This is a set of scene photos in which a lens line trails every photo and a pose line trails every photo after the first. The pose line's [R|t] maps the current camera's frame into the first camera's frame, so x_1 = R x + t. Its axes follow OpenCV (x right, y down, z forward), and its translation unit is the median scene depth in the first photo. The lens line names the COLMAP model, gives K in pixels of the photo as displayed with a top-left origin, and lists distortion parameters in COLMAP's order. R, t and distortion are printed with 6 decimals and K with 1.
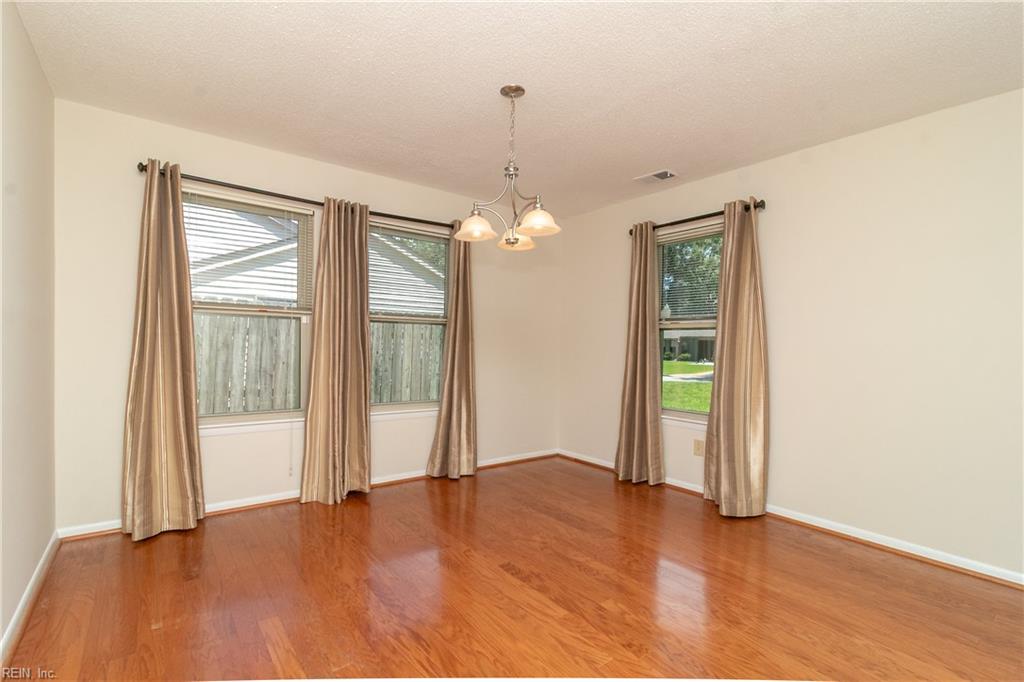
lens RADIAL K [[499.0, 0, 518.8], [0, 499.0, 350.8], [0, 0, 1]] dist [-0.001755, -0.000170]
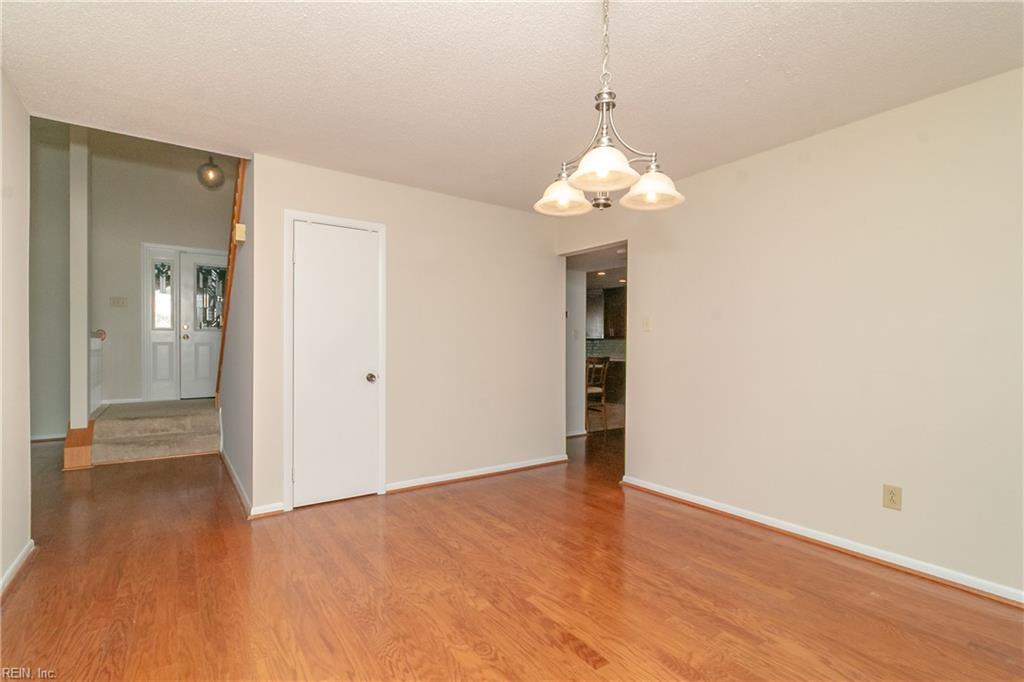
lens RADIAL K [[499.0, 0, 518.8], [0, 499.0, 350.8], [0, 0, 1]] dist [-0.001755, -0.000170]
pose [[-0.998959, -0.023678, 0.038987, 0.081603], [-0.022953, 0.999557, 0.018957, -0.029762], [-0.039419, 0.018042, -0.999060, 2.002729]]
